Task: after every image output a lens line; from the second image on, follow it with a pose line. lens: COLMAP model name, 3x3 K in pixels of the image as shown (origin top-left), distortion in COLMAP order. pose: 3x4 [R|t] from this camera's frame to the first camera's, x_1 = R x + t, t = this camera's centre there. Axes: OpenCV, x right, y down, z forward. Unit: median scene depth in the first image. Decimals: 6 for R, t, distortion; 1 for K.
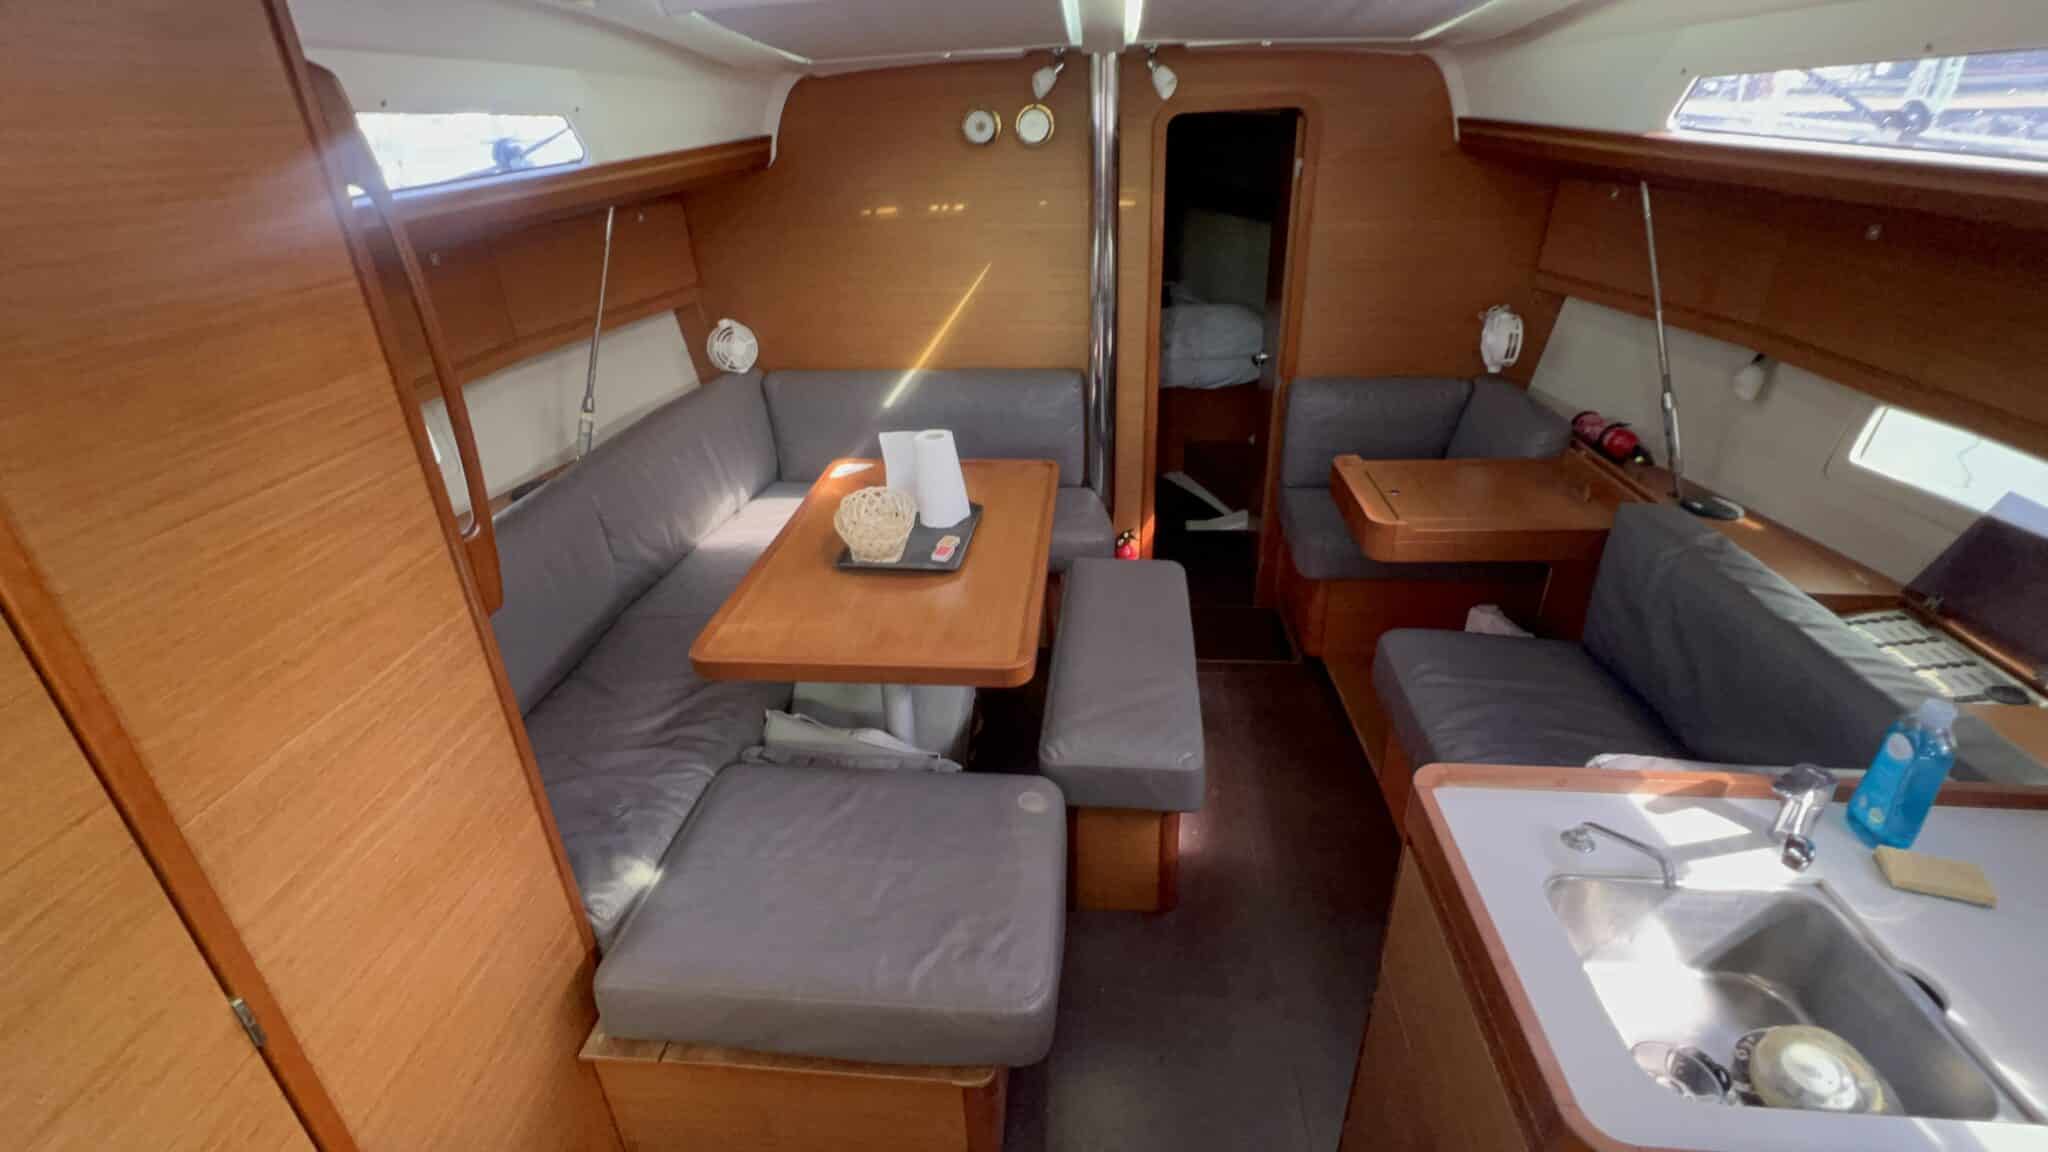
lens RADIAL K [[946.2, 0, 1024.9], [0, 946.2, 570.8], [0, 0, 1]] dist [-0.001275, 0.001284]
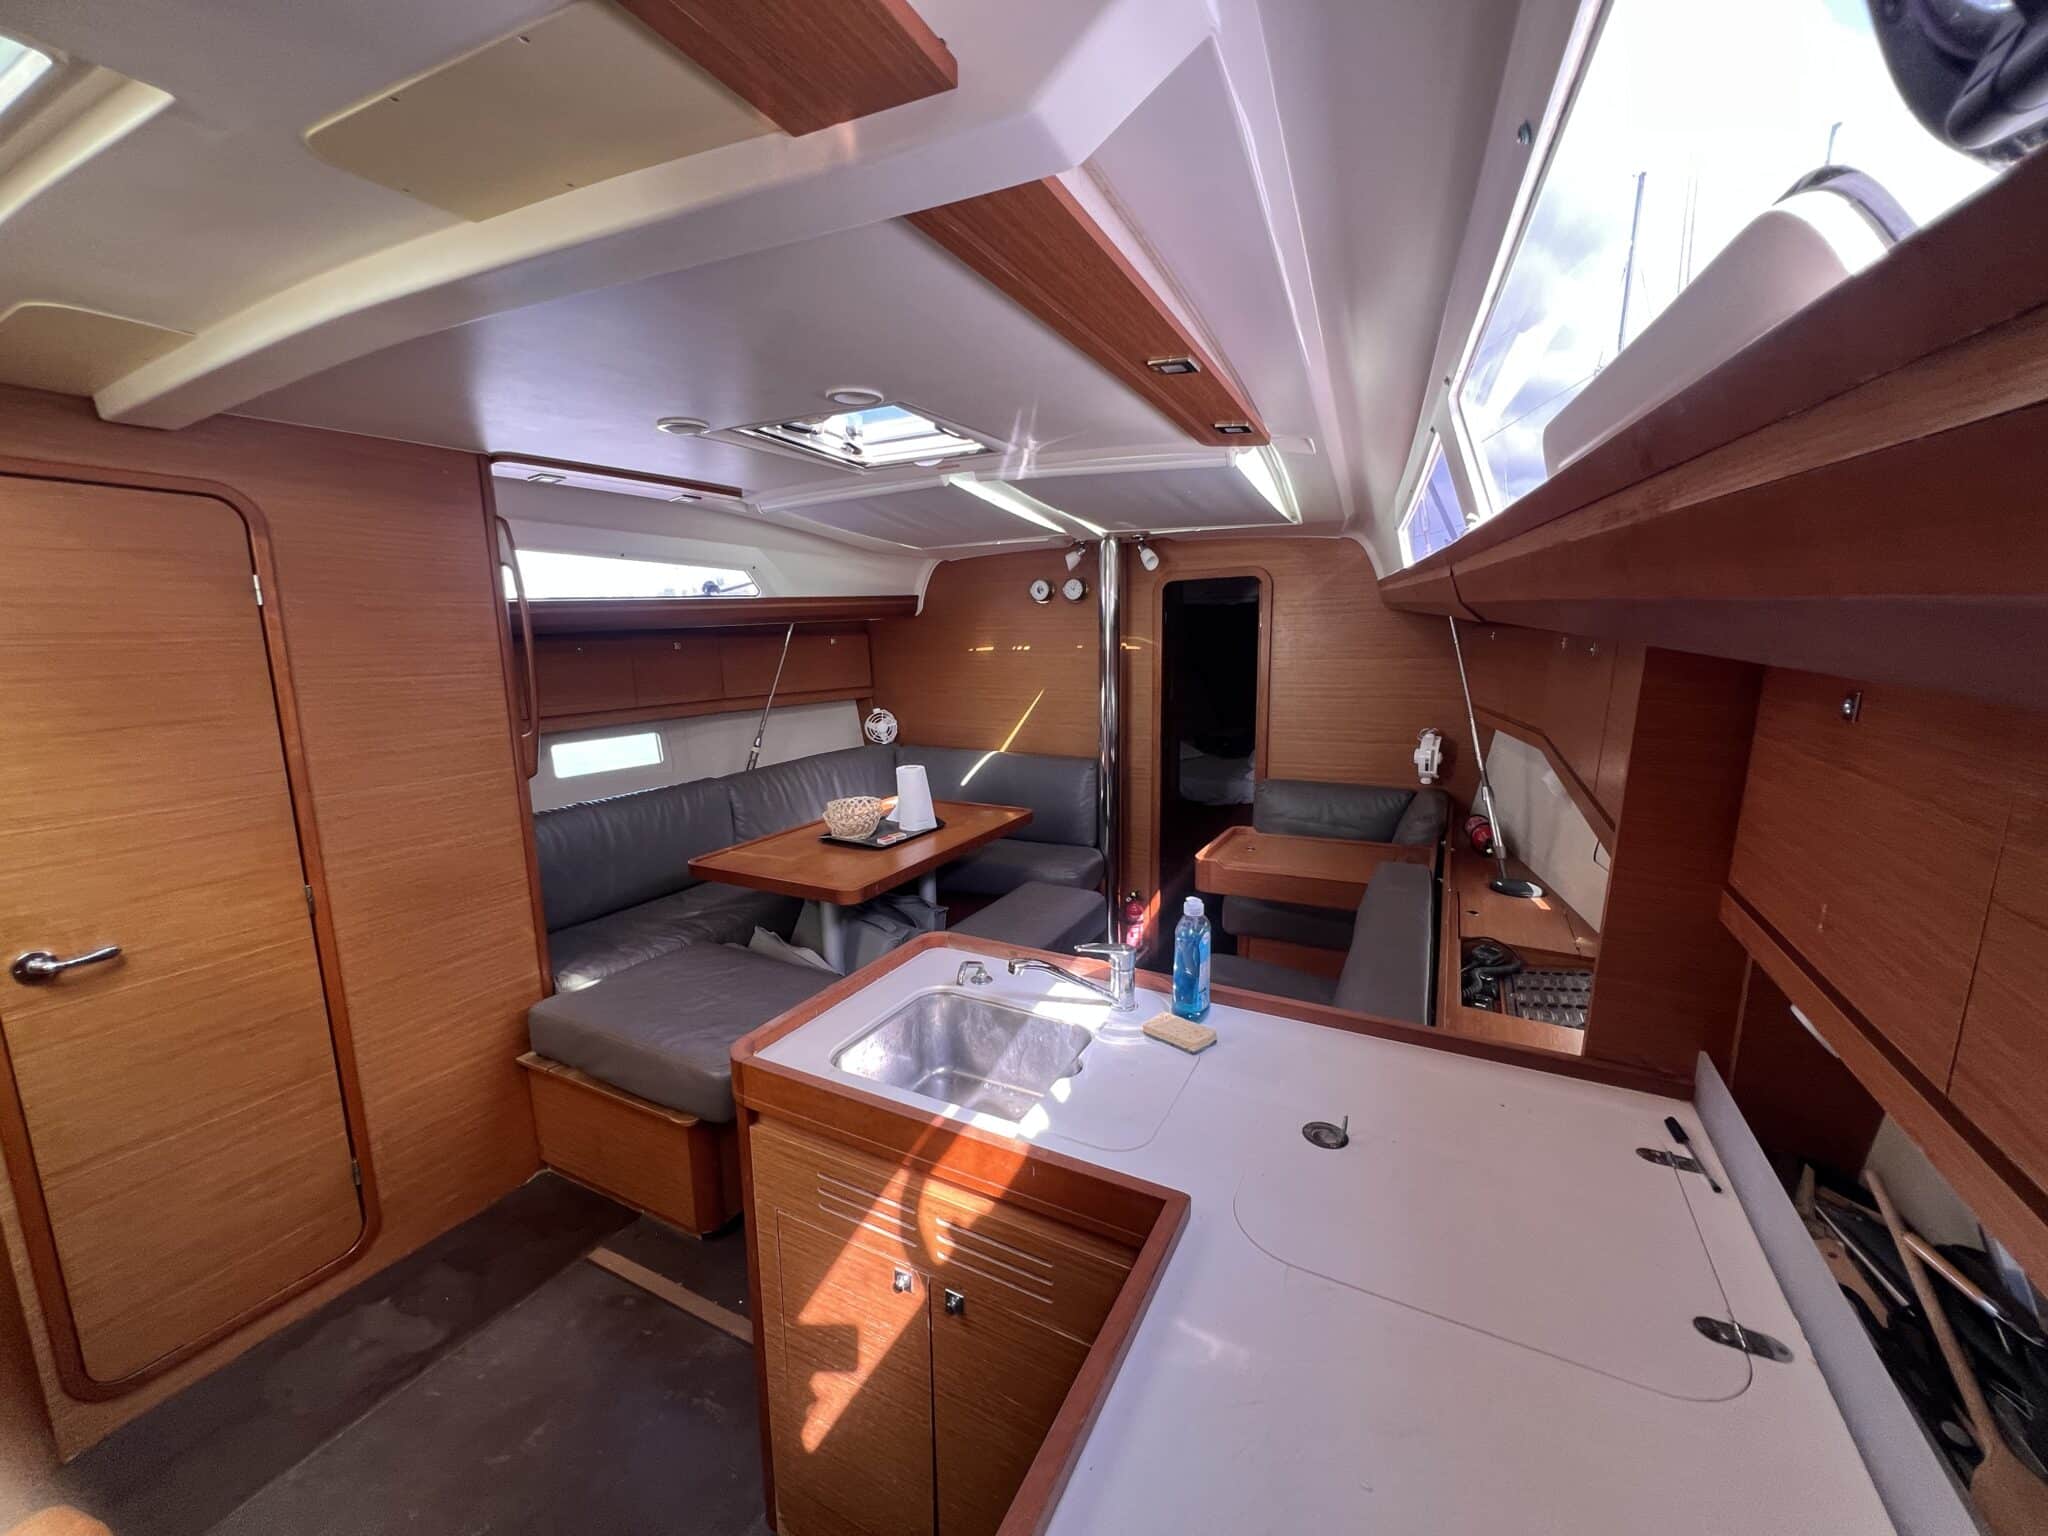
lens RADIAL K [[818.0, 0, 1020.9], [0, 818.0, 760.6], [0, 0, 1]] dist [-0.002955, -0.000279]
pose [[0.922775, 0.079648, -0.377017, 0.595791], [-0.184604, 0.950196, -0.251095, 0.150644], [0.338241, 0.301303, 0.891521, -0.092445]]
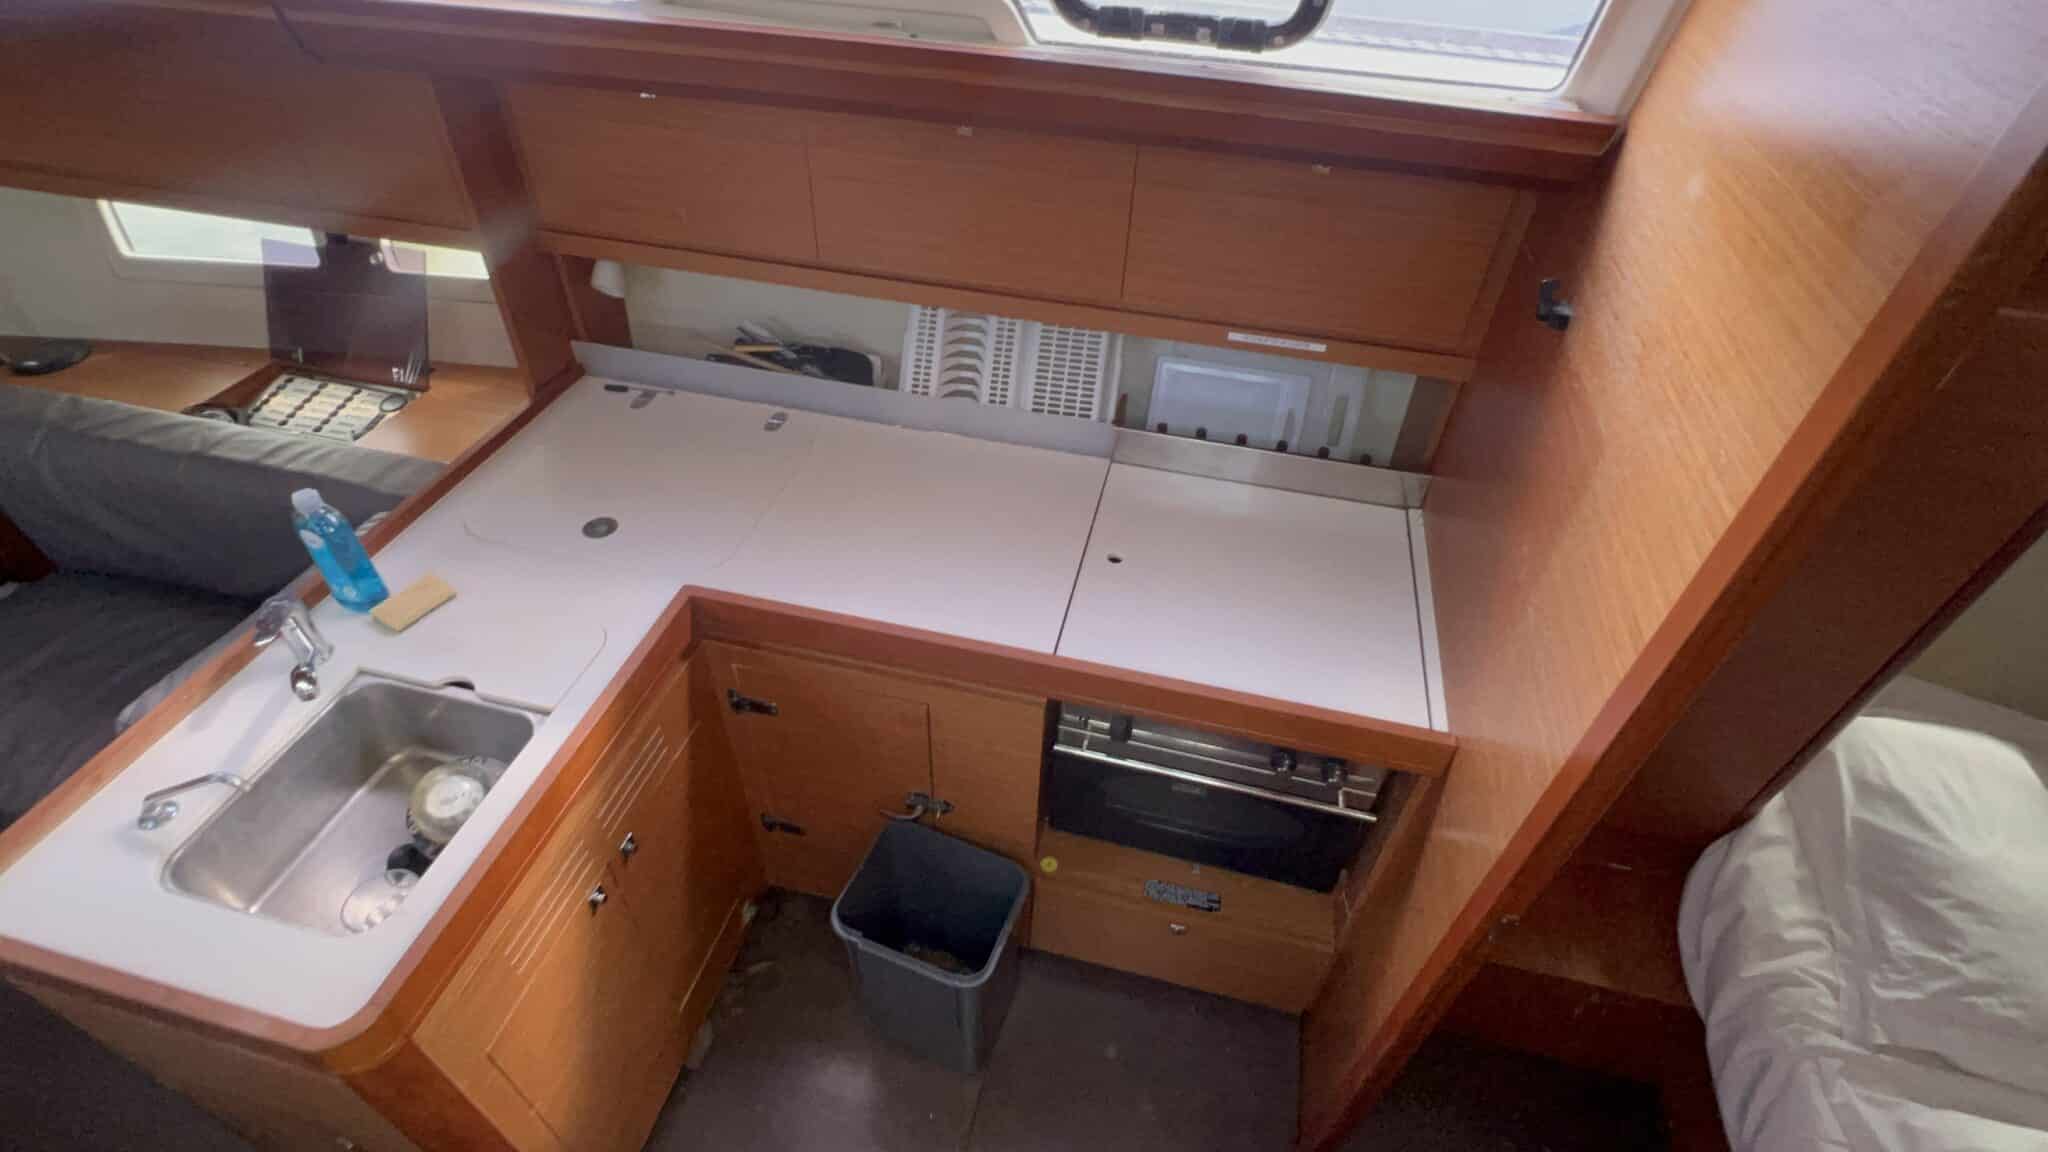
lens RADIAL K [[946.2, 0, 1017.6], [0, 946.2, 566.9], [0, 0, 1]] dist [-0.001275, 0.001284]
pose [[0.158623, -0.640737, 0.751196, 0.096421], [0.417315, 0.733037, 0.537127, -0.024357], [-0.894811, 0.228285, 0.383666, -0.100421]]
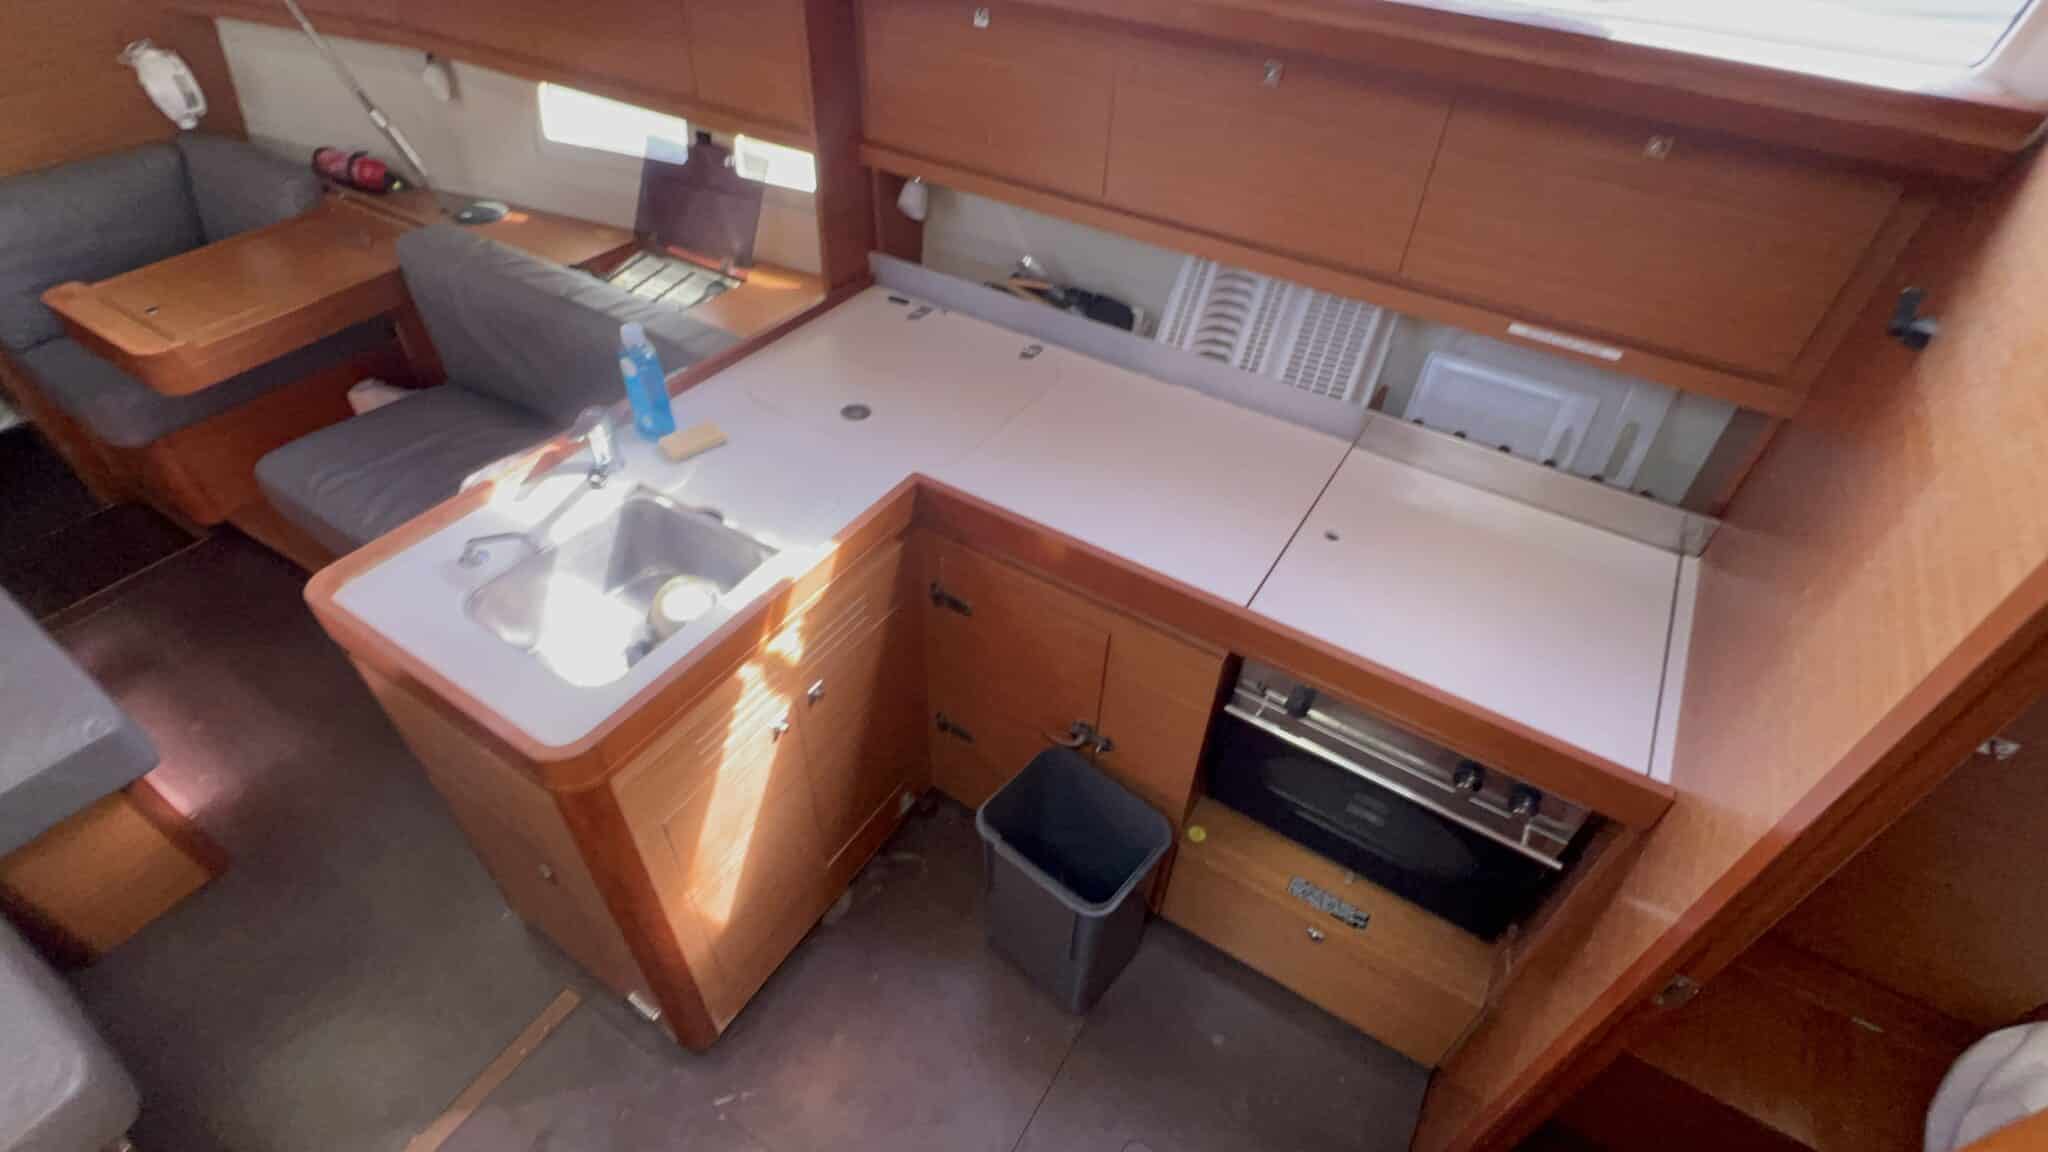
lens RADIAL K [[946.2, 0, 1019.0], [0, 946.2, 565.9], [0, 0, 1]] dist [-0.001275, 0.001284]
pose [[0.465007, -0.564472, 0.682011, 0.060118], [0.362133, 0.824248, 0.435287, 0.019151], [-0.807854, 0.044567, 0.587695, -0.113214]]
